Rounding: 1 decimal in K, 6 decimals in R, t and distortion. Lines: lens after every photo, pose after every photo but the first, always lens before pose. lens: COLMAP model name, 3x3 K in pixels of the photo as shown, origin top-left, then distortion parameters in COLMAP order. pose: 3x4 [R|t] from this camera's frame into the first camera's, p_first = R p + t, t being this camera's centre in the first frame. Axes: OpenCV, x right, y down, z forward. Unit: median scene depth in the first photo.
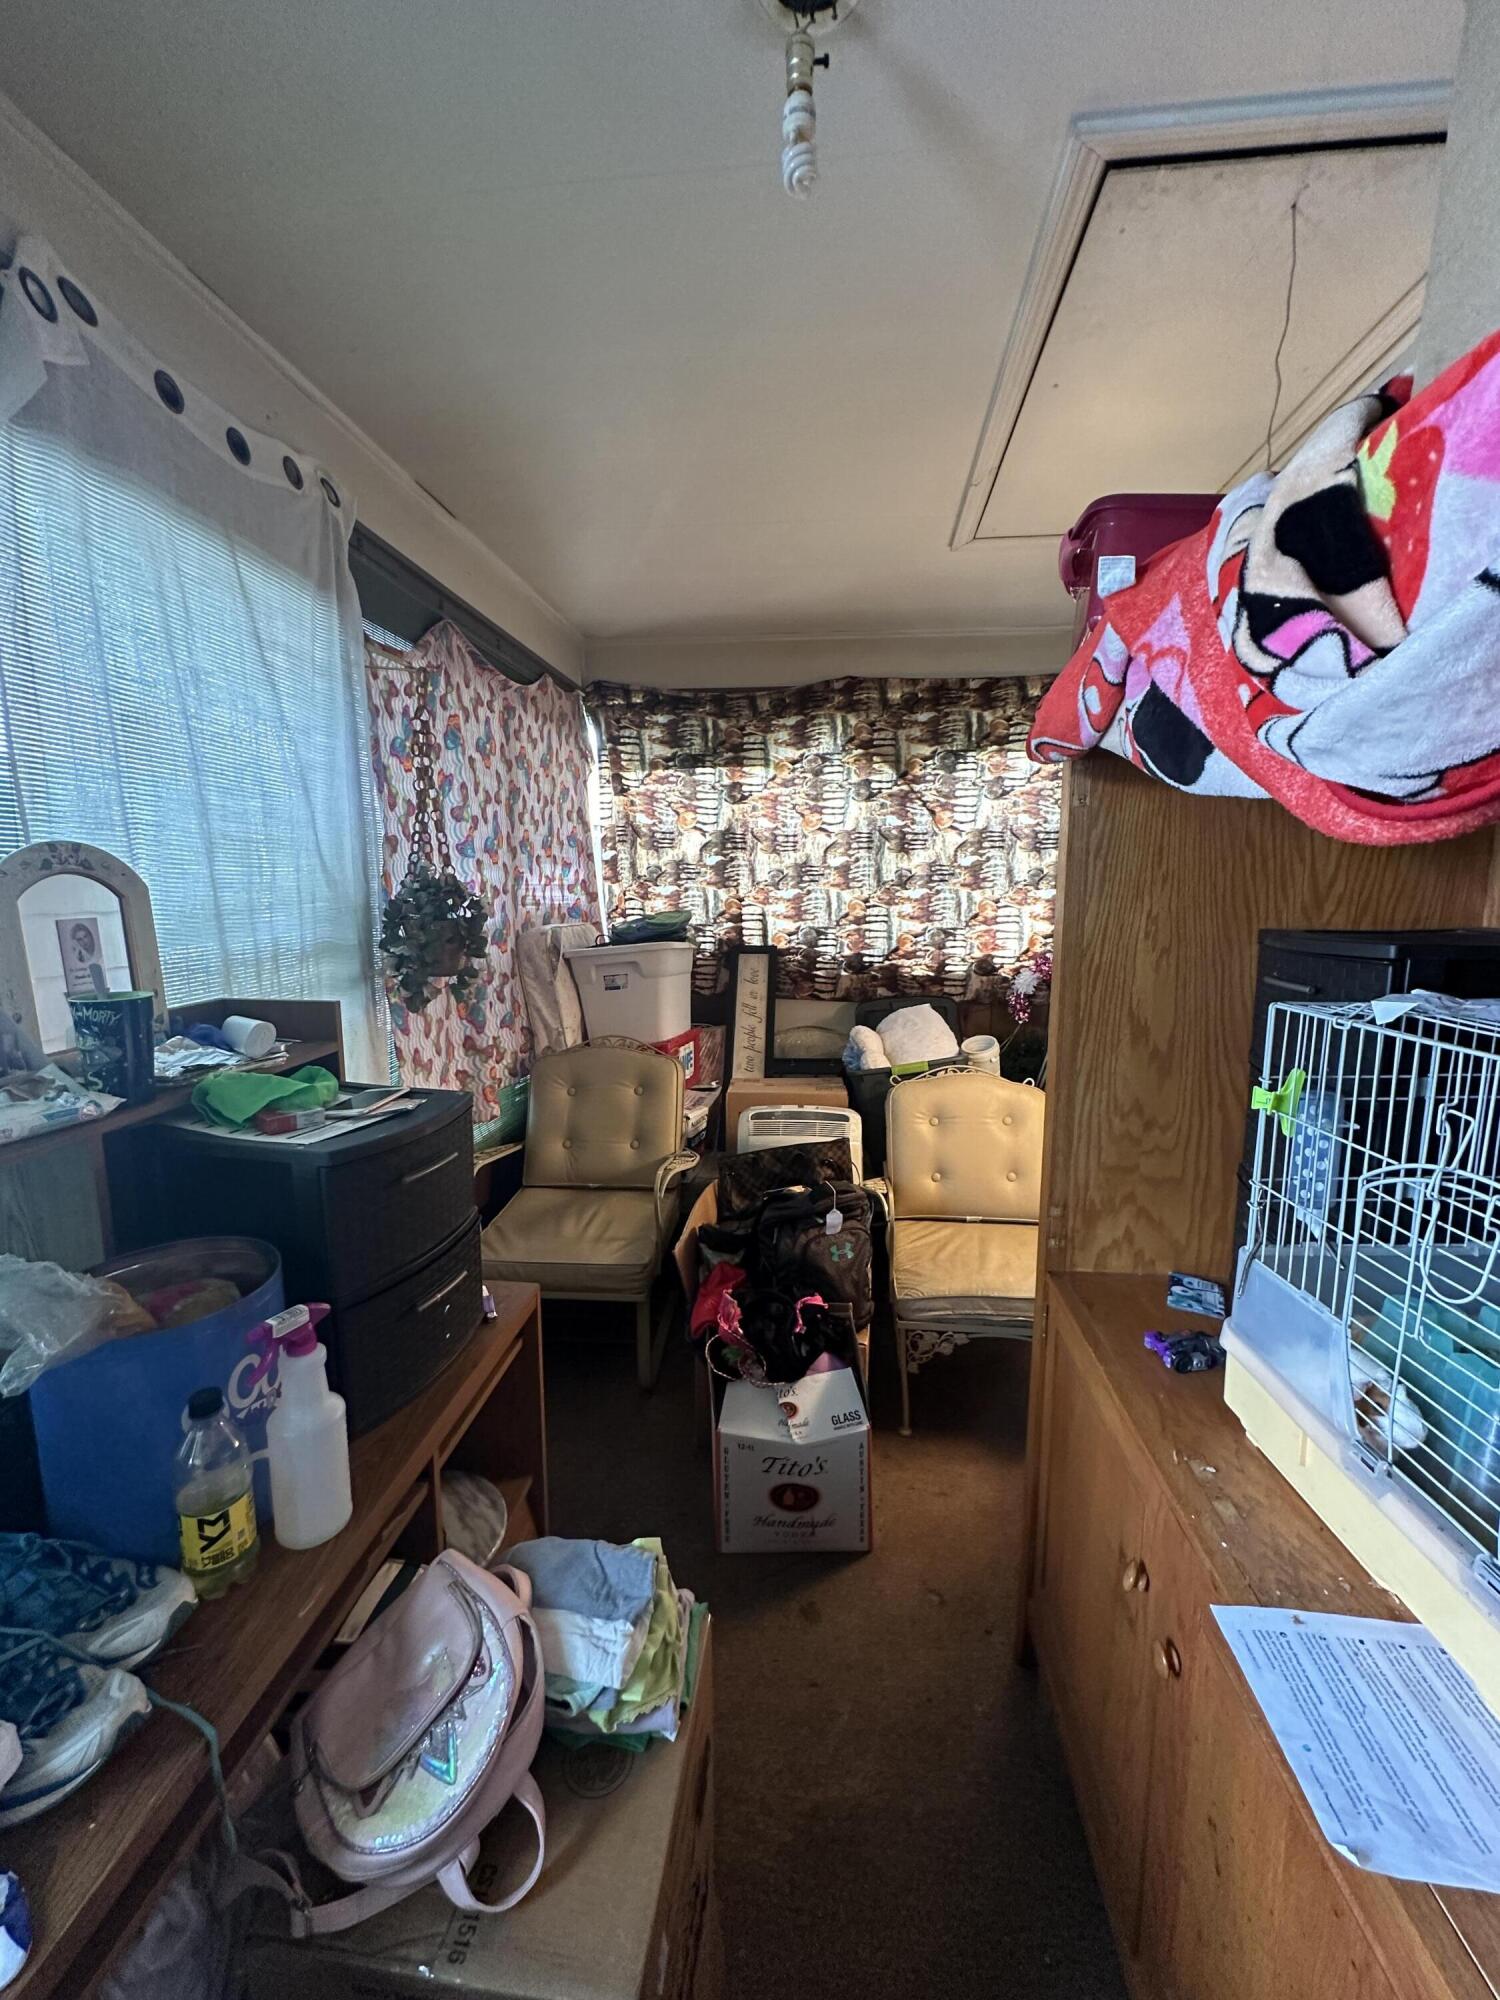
lens RADIAL K [[803.9, 0, 752.8], [0, 803.9, 1000.9], [0, 0, 1]] dist [-0.004734, 0.001742]
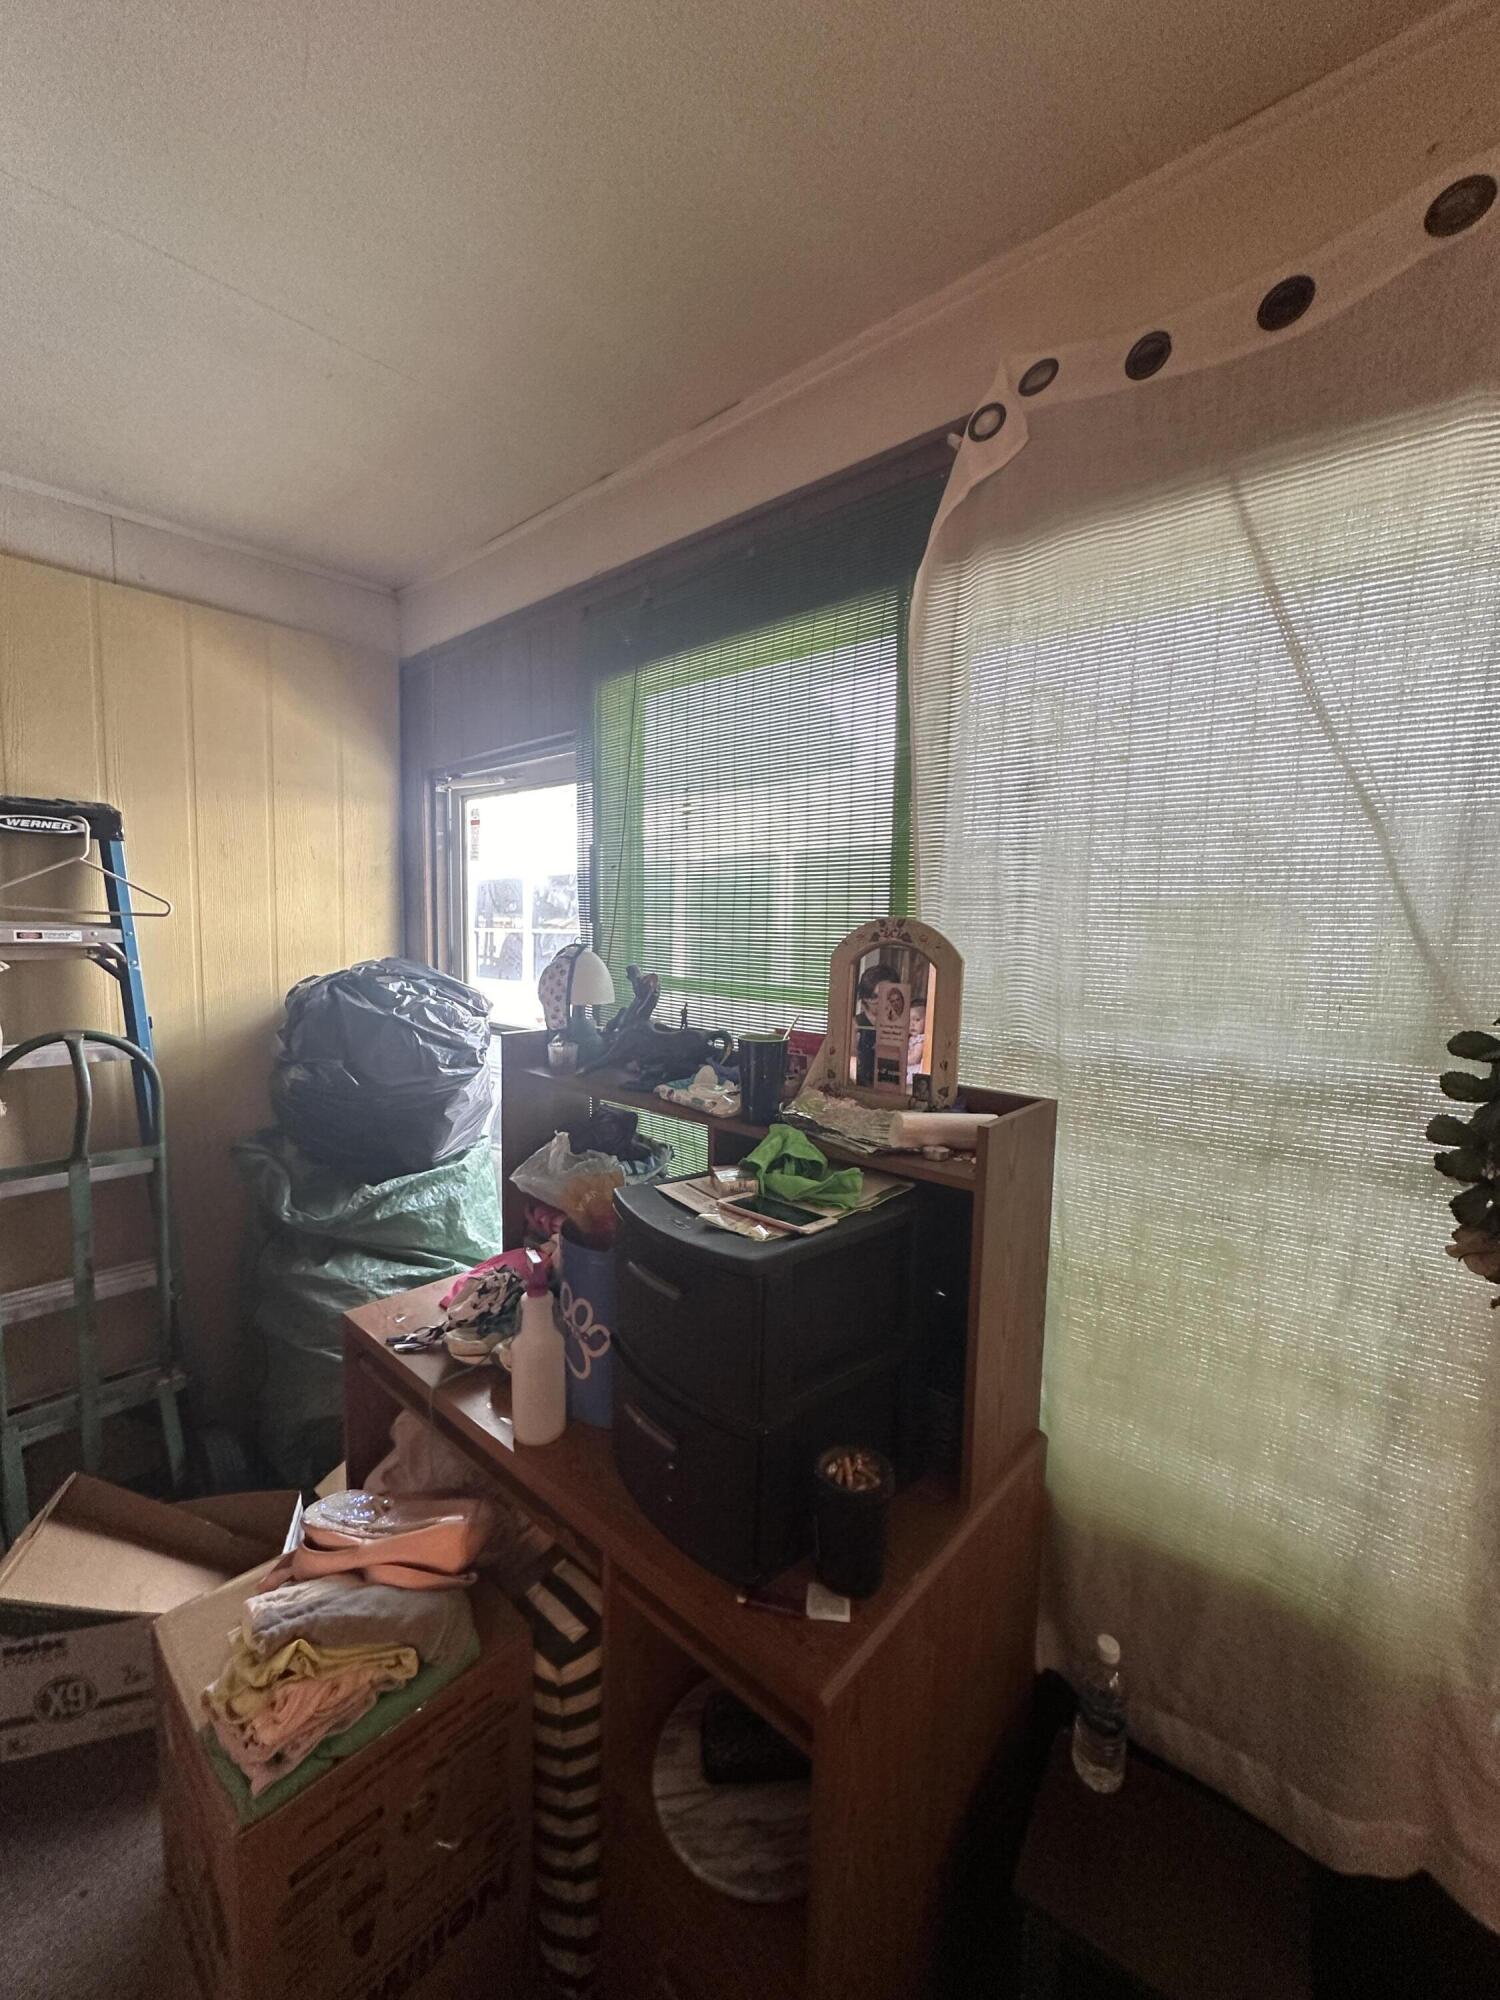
lens RADIAL K [[803.9, 0, 748.4], [0, 803.9, 1000.0], [0, 0, 1]] dist [-0.004734, 0.001742]
pose [[-0.591905, 0.062789, -0.803559, 0.202791], [-0.142595, 0.973078, 0.181071, -0.238093], [0.793294, 0.221760, -0.567016, 1.371253]]
